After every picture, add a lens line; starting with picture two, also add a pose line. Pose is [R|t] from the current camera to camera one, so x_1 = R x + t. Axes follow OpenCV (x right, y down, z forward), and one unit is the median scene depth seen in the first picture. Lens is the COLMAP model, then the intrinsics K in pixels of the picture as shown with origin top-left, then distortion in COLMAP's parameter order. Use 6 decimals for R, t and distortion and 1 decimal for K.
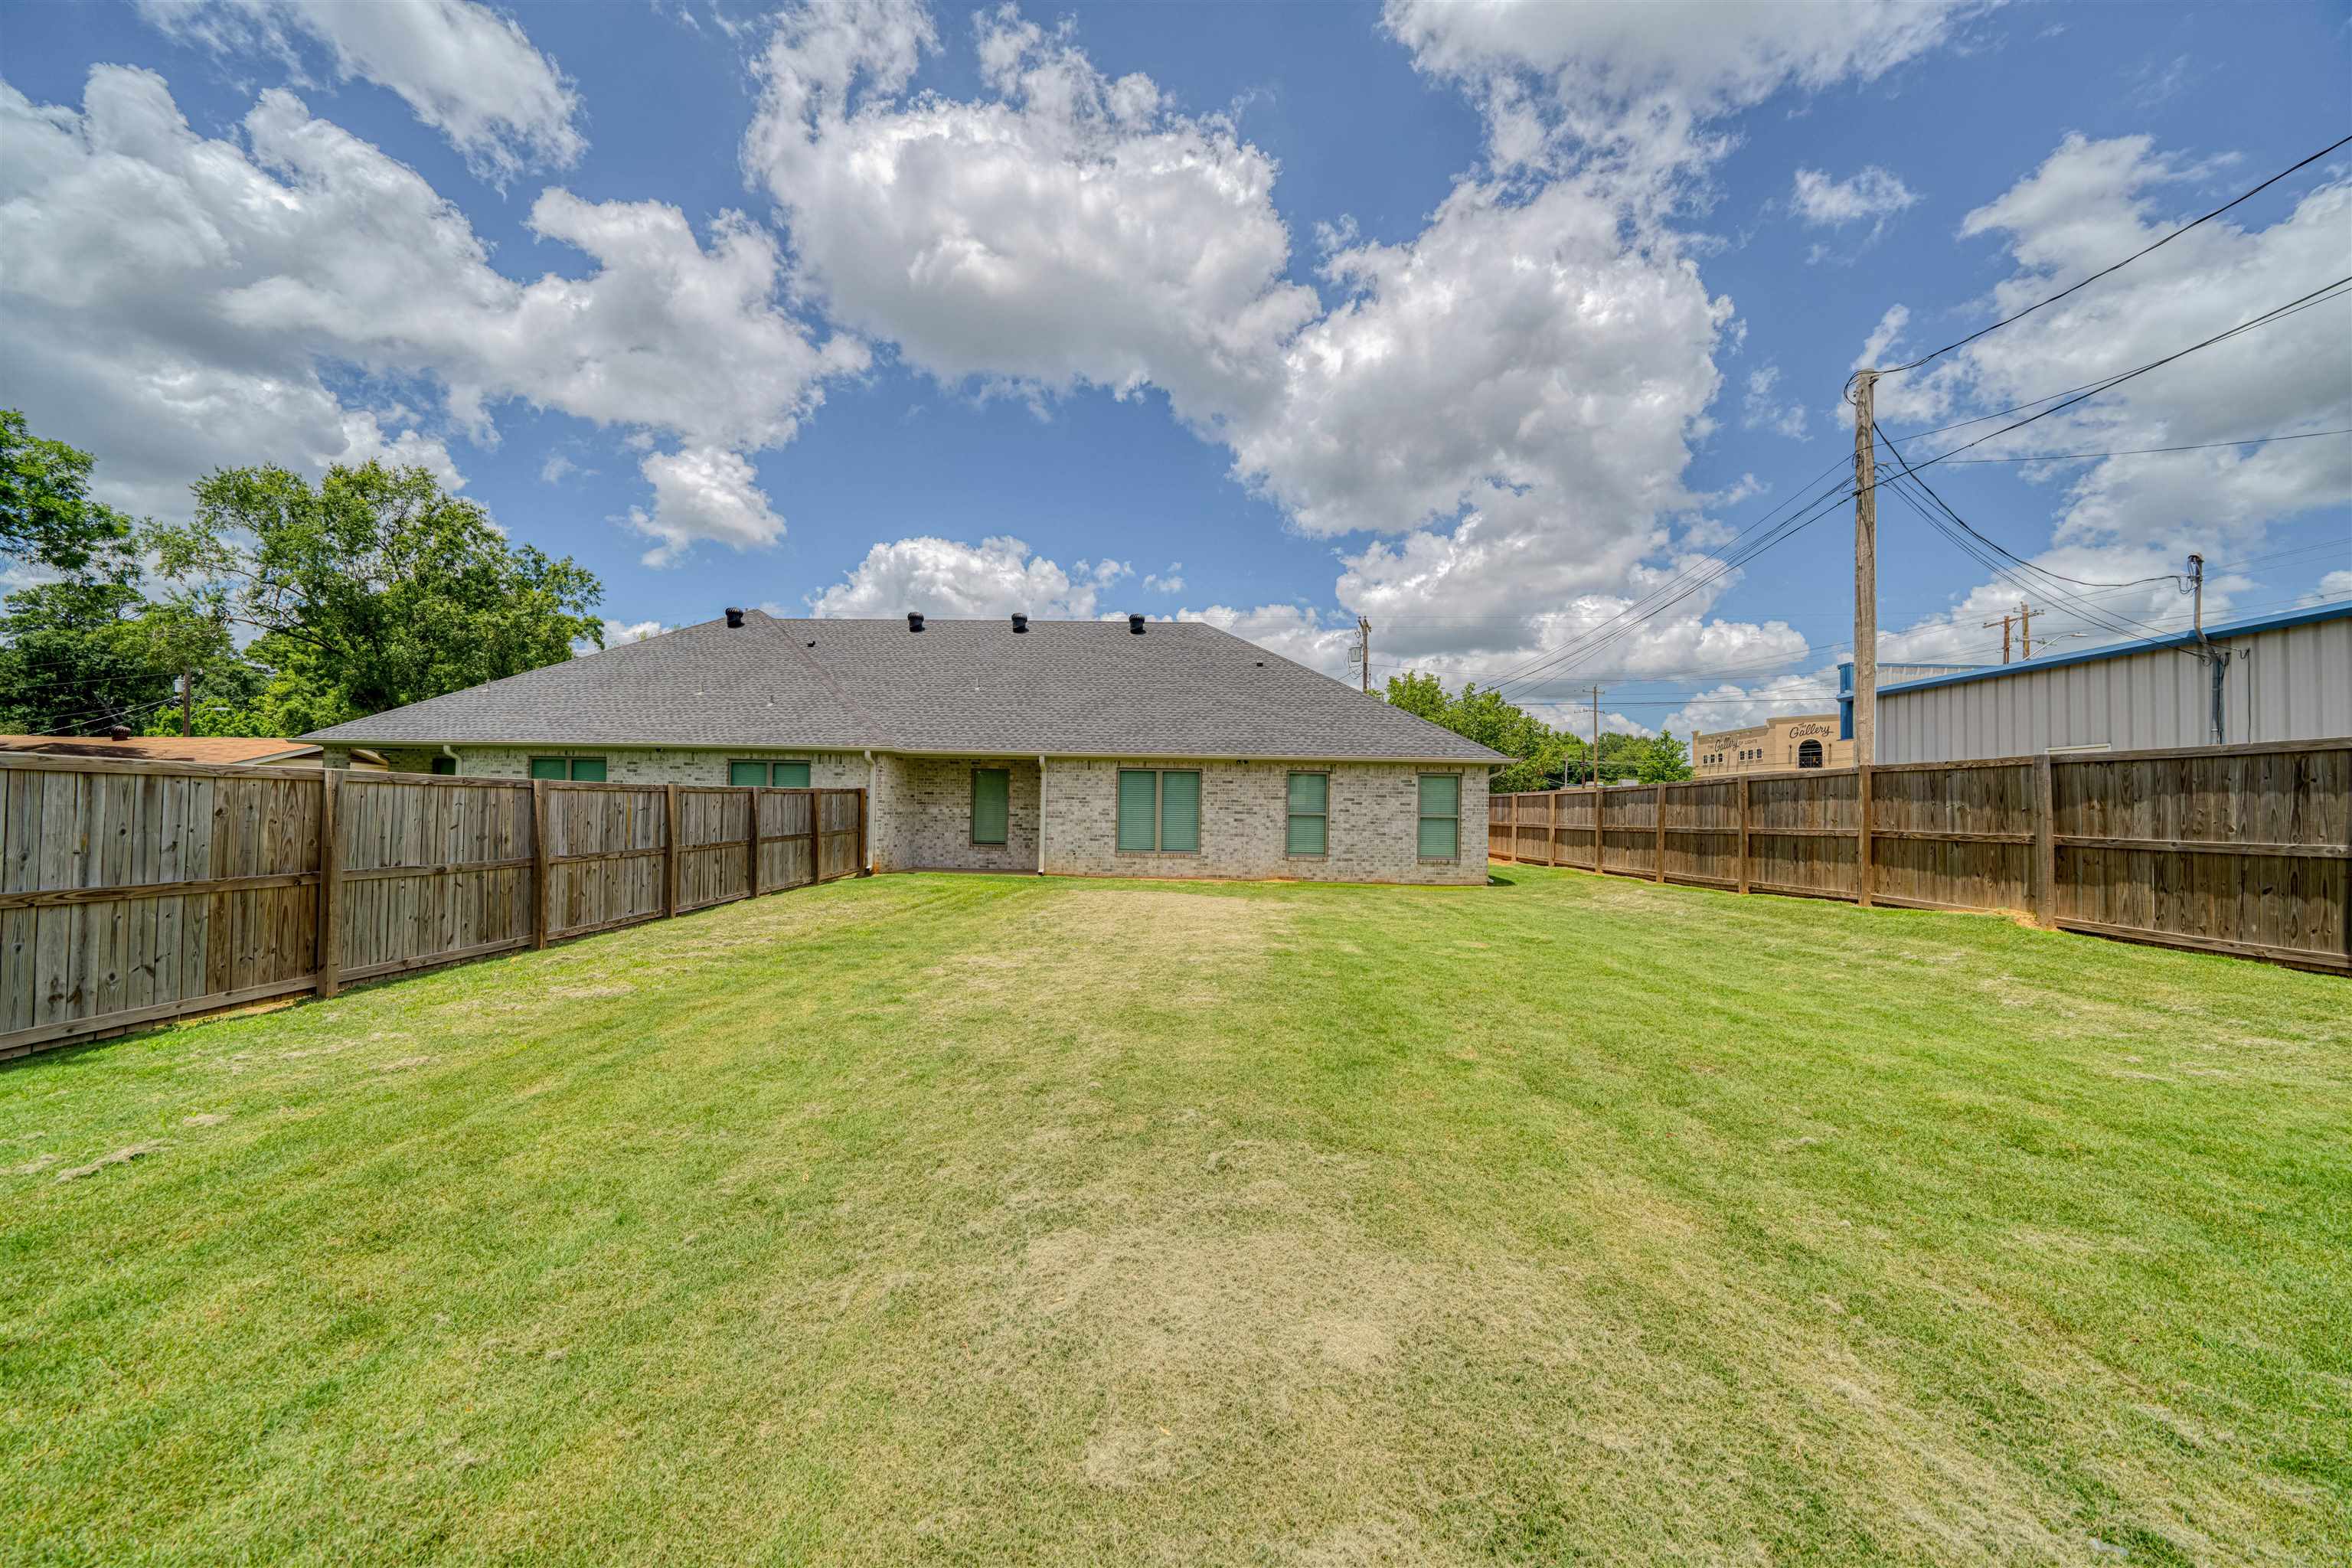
lens RADIAL K [[808.8, 0, 1158.4], [0, 808.8, 803.9], [0, 0, 1]] dist [-0.030889, 0.003498]
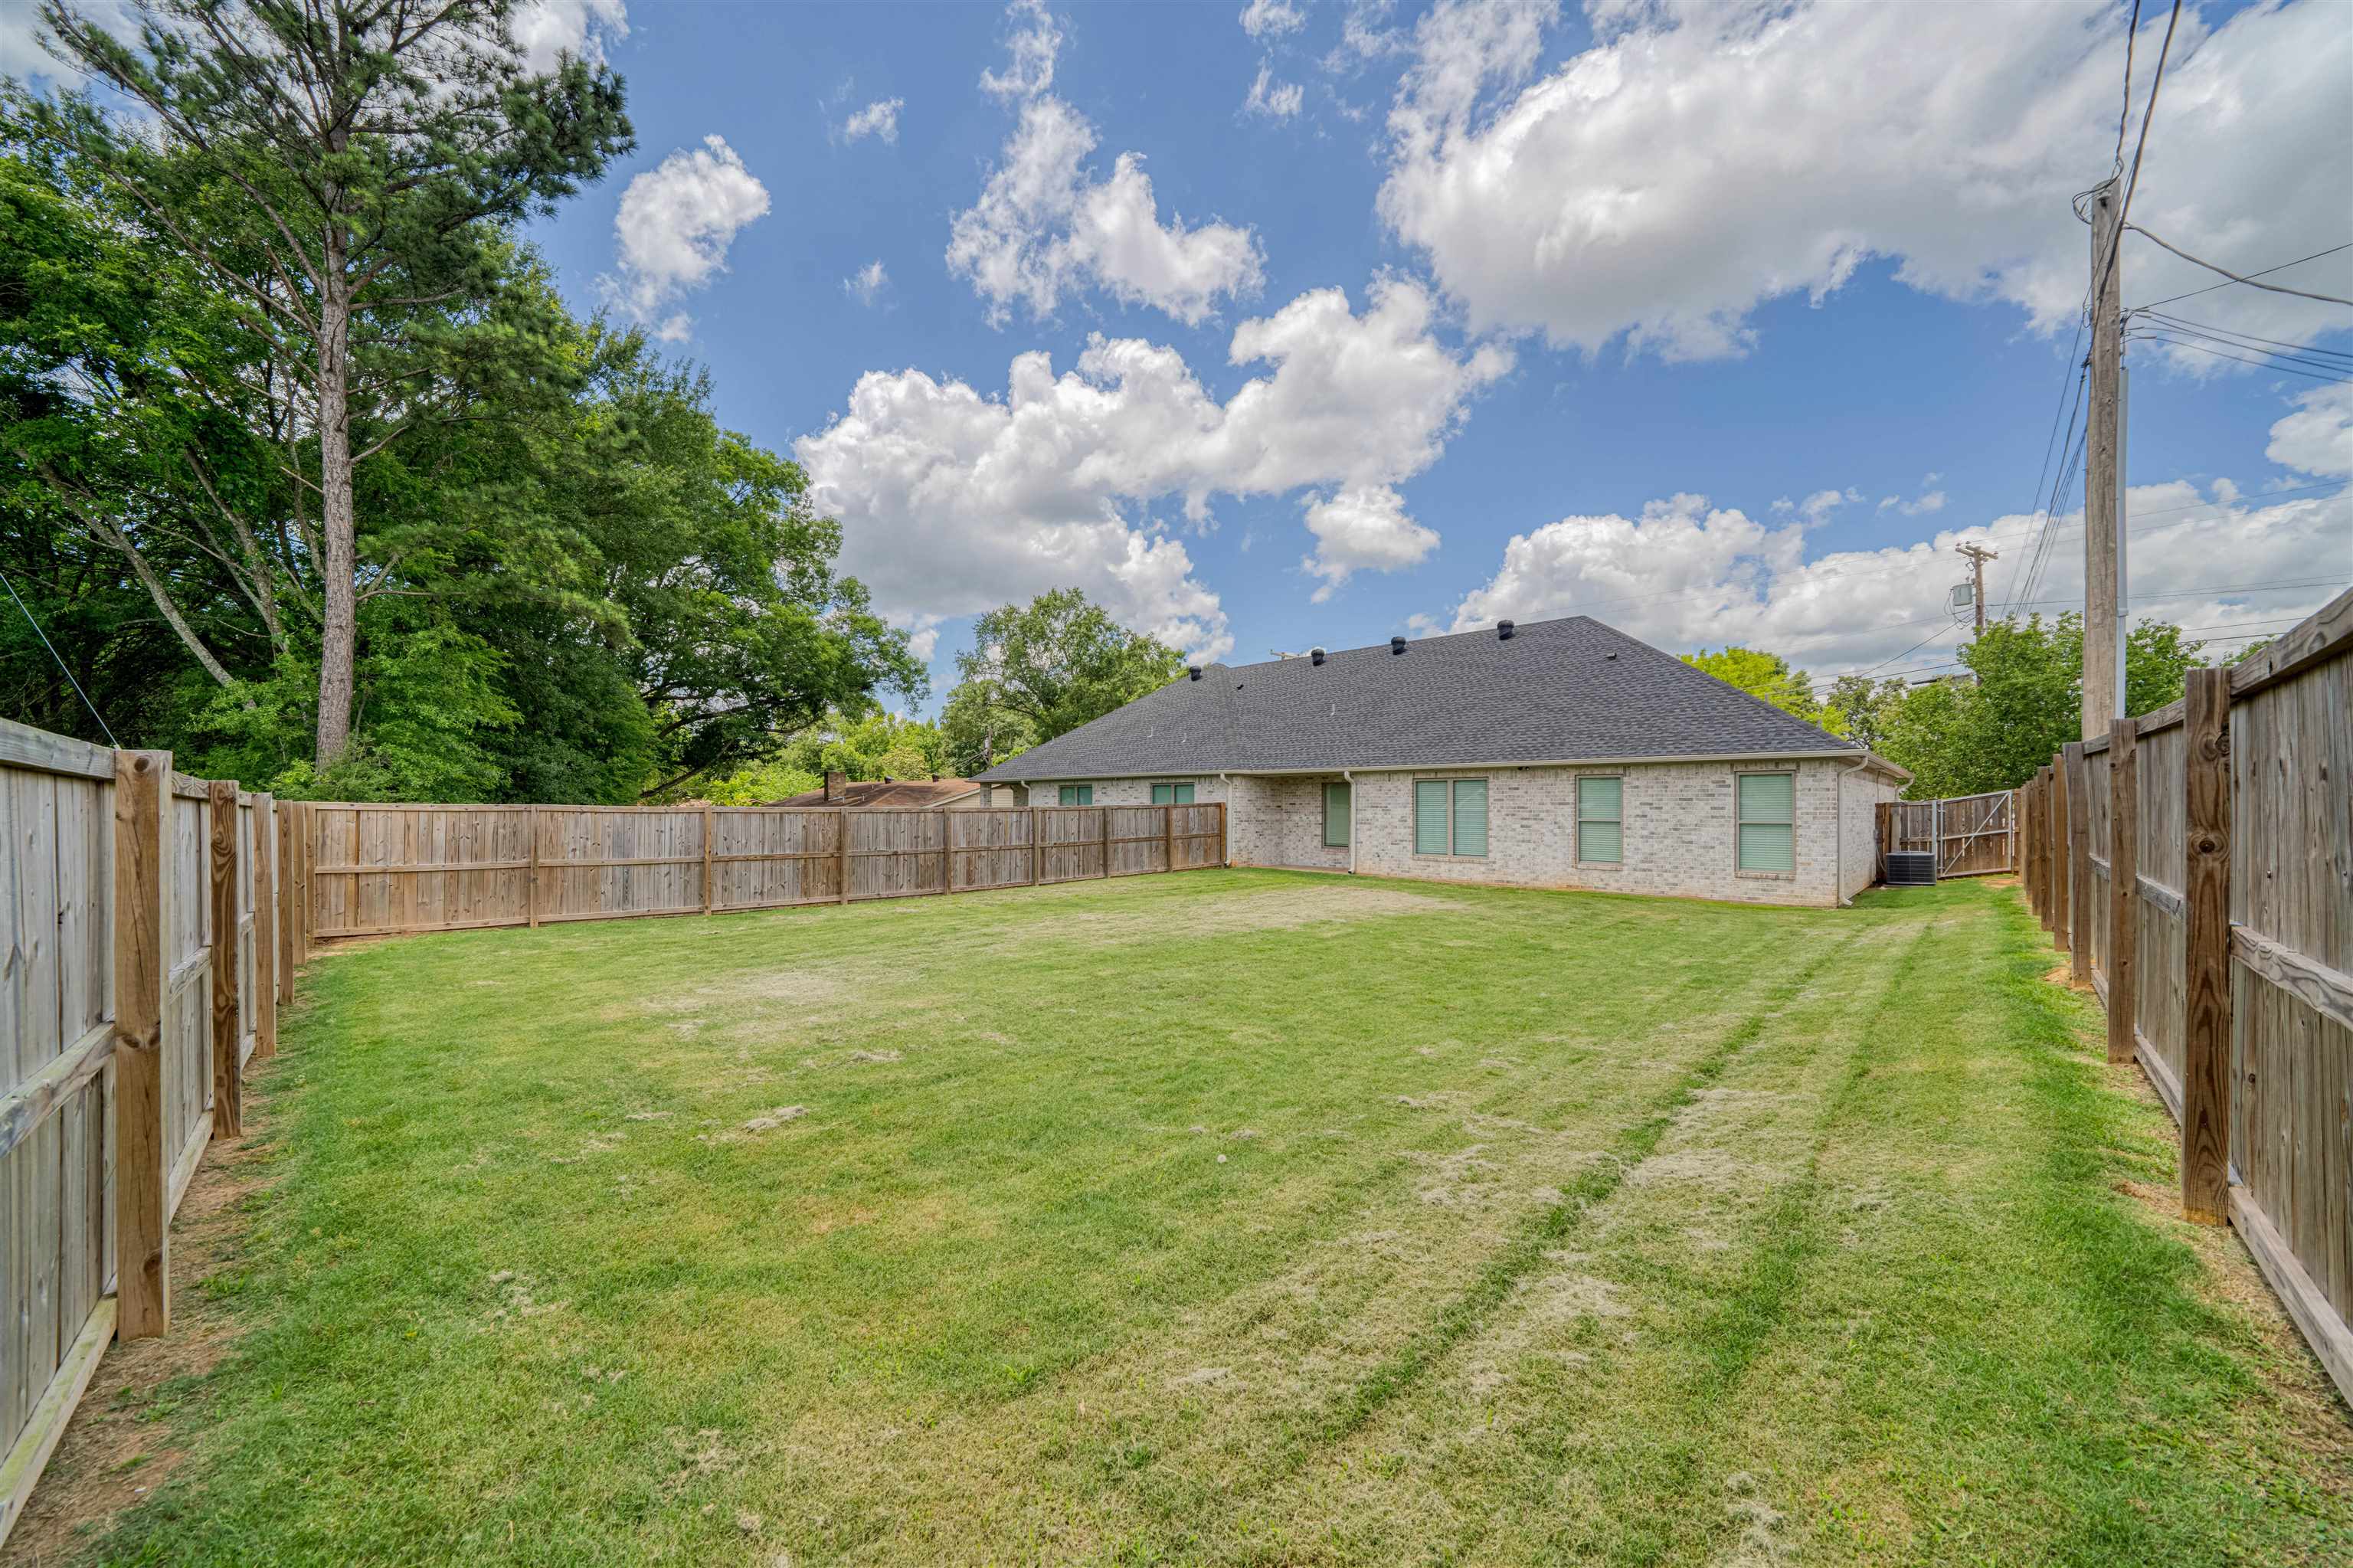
lens RADIAL K [[809.2, 0, 1170.2], [0, 809.2, 771.2], [0, 0, 1]] dist [-0.019142, 0.000214]
pose [[0.723112, -0.044940, -0.689268, 0.474643], [0.016509, 0.998721, -0.047796, -0.007927], [0.690534, 0.023182, 0.722929, -0.019784]]
